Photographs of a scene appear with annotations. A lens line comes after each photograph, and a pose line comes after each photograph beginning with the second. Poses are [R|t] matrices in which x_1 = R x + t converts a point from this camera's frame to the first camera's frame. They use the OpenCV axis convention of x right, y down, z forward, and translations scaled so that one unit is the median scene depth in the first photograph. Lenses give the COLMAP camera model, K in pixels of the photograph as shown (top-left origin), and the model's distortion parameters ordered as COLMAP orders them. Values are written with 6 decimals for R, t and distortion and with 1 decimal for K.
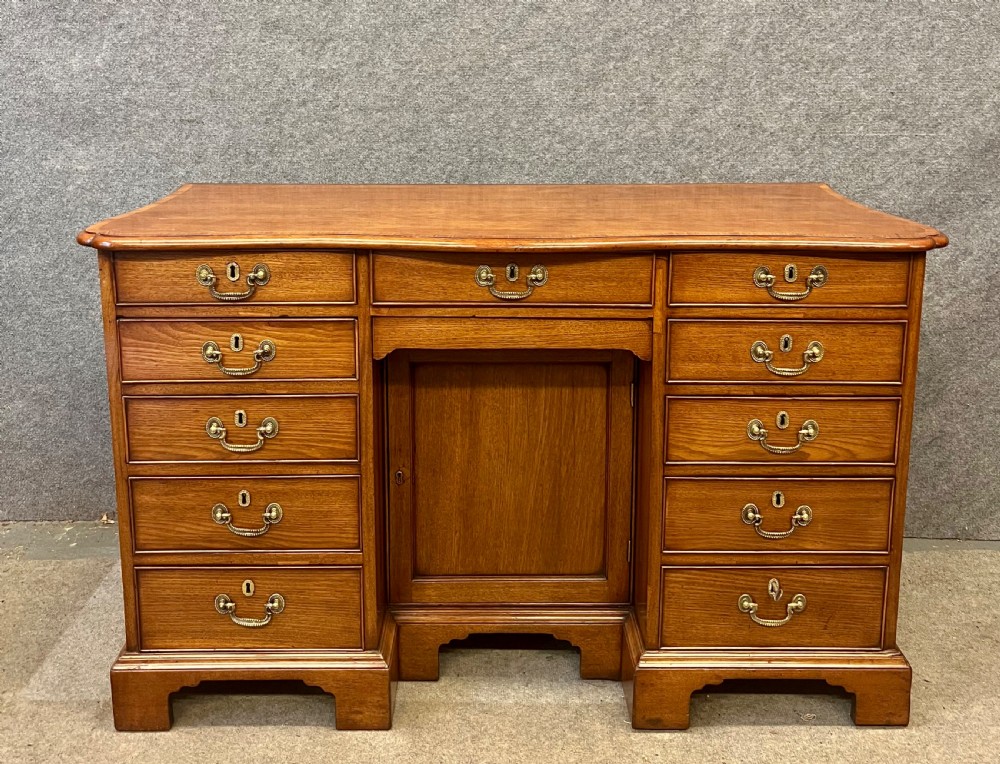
lens RADIAL K [[1045.4, 0, 487.5], [0, 1045.4, 226.7], [0, 0, 1]] dist [0.024348, 0.000000]
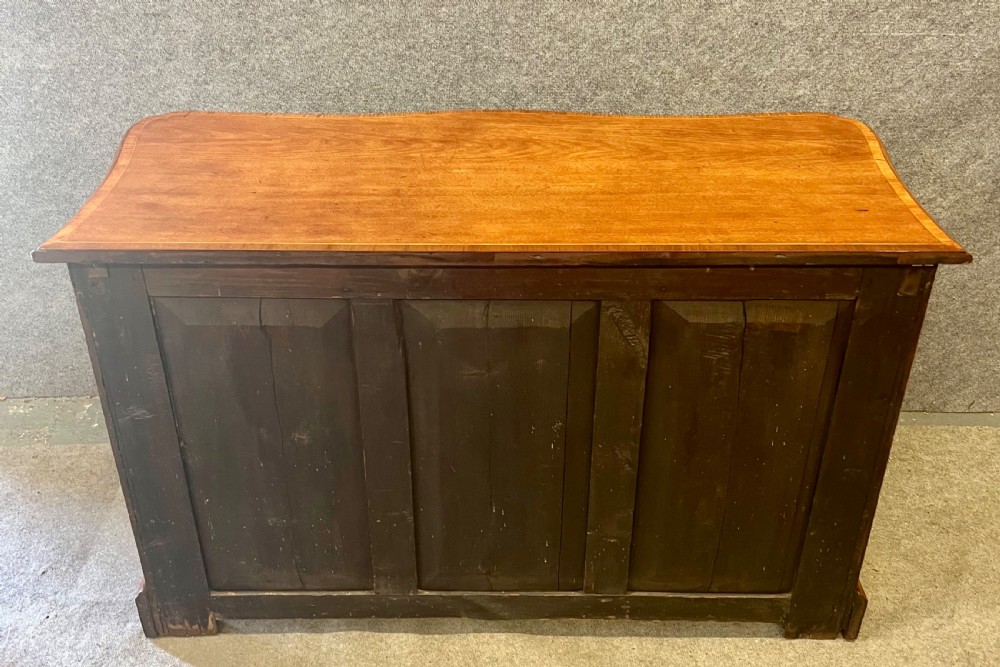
lens RADIAL K [[1058.0, 0, 499.8], [0, 1058.0, 336.9], [0, 0, 1]] dist [0.002697, 0.000000]
pose [[0.999841, -0.009366, 0.015186, -0.001799], [0.003005, 0.927378, 0.374112, -0.249043], [-0.017587, -0.374007, 0.927259, 0.051603]]
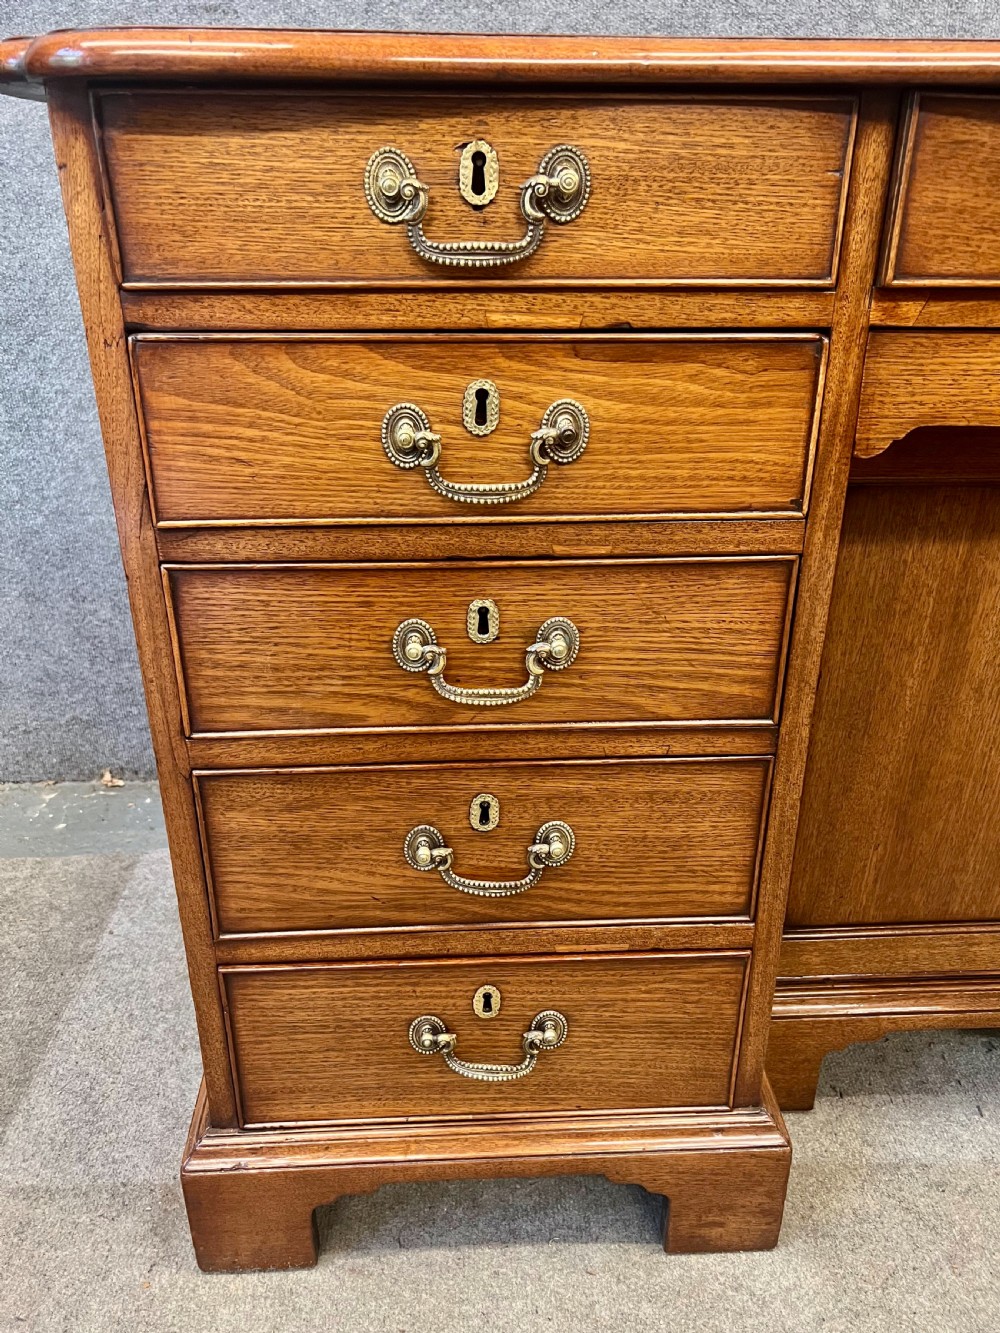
lens RADIAL K [[1039.3, 0, 497.4], [0, 1039.3, 666.4], [0, 0, 1]] dist [0.039384, -0.056614]
pose [[0.998993, -0.017229, 0.041419, -0.238805], [0.006809, 0.970843, 0.239620, 0.106205], [-0.044339, -0.239097, 0.969983, 0.614748]]
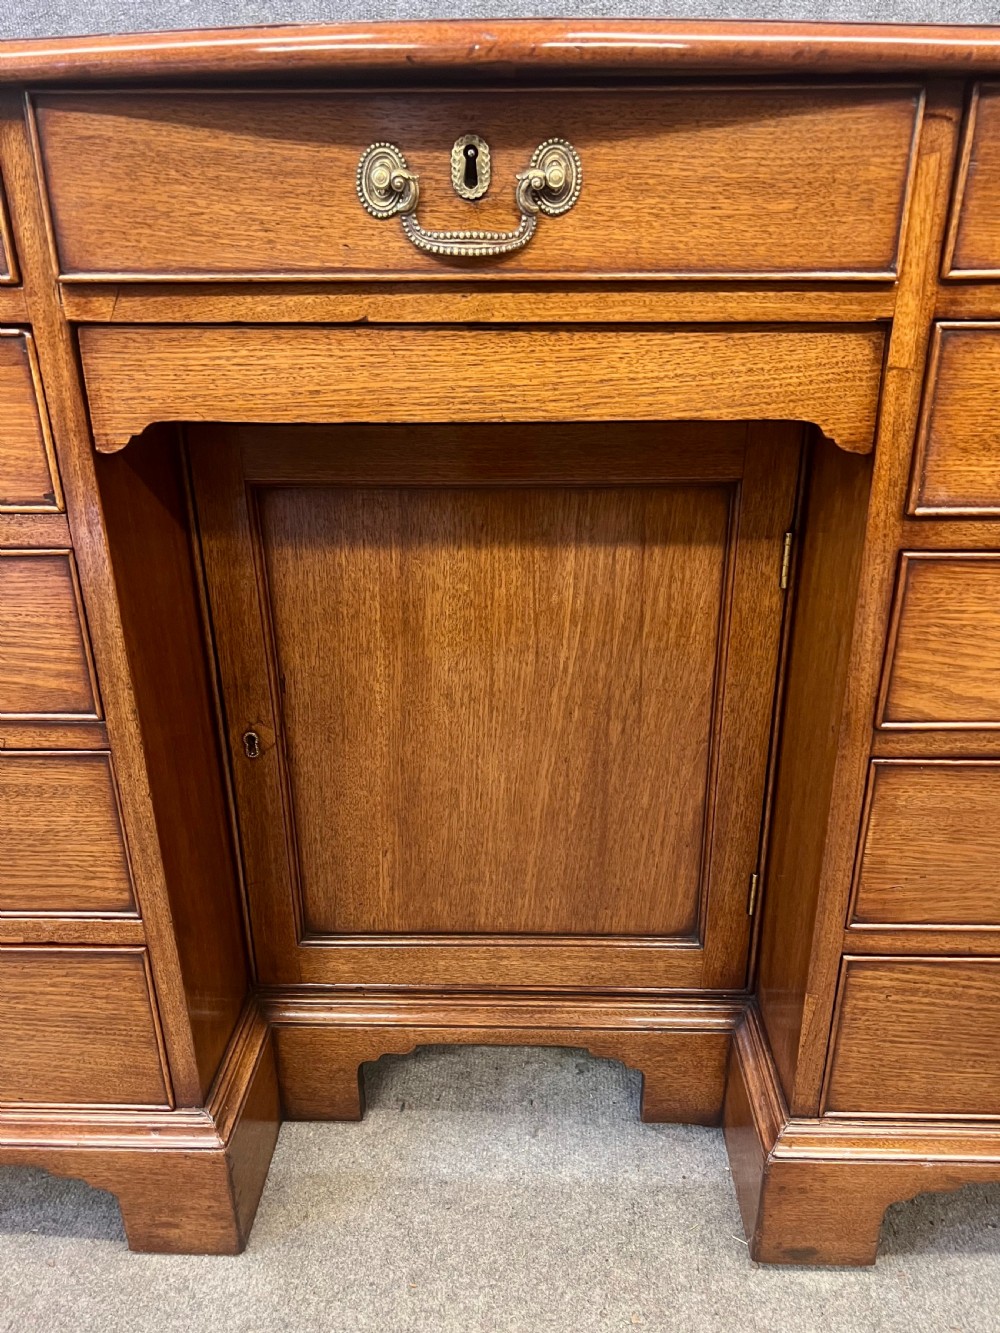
lens RADIAL K [[1039.3, 0, 501.6], [0, 1039.3, 674.7], [0, 0, 1]] dist [0.039384, -0.056614]
pose [[0.999233, 0.003396, -0.039016, 0.043991], [0.005446, 0.974504, 0.224305, 0.117478], [0.038783, -0.224345, 0.973738, 0.609905]]
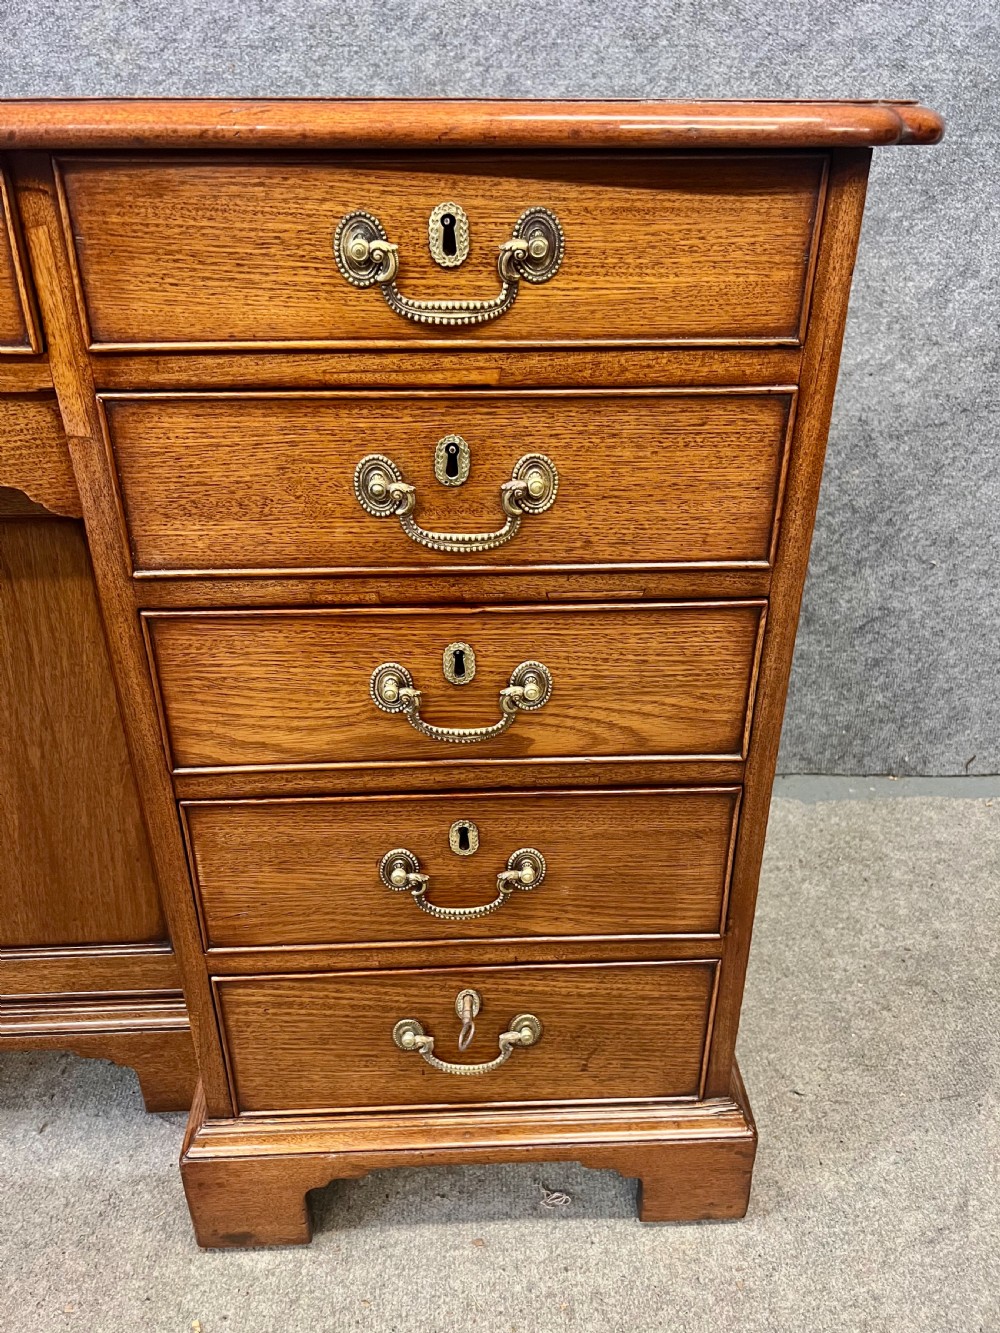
lens RADIAL K [[1039.3, 0, 502.3], [0, 1039.3, 677.2], [0, 0, 1]] dist [0.039384, -0.056614]
pose [[0.999091, -0.022155, 0.036415, 0.275112], [0.009756, 0.950488, 0.310607, 0.069134], [-0.041494, -0.309970, 0.949840, 0.618443]]
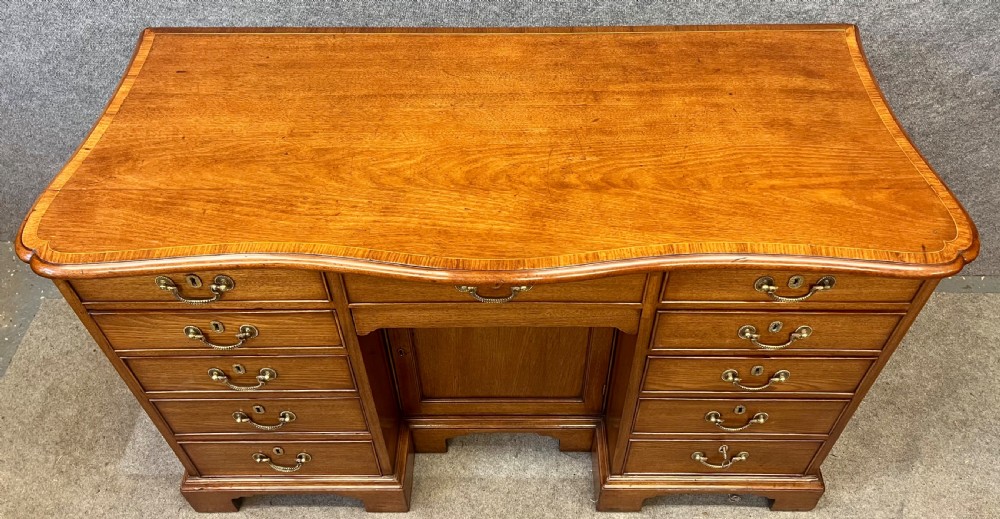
lens RADIAL K [[785.4, 0, 507.6], [0, 785.4, 218.2], [0, 0, 1]] dist [0.025525, -0.027136]
pose [[0.999933, 0.000112, -0.011586, 0.041116], [0.006804, 0.803688, 0.595012, -0.393206], [0.009379, -0.595051, 0.803633, 0.444723]]
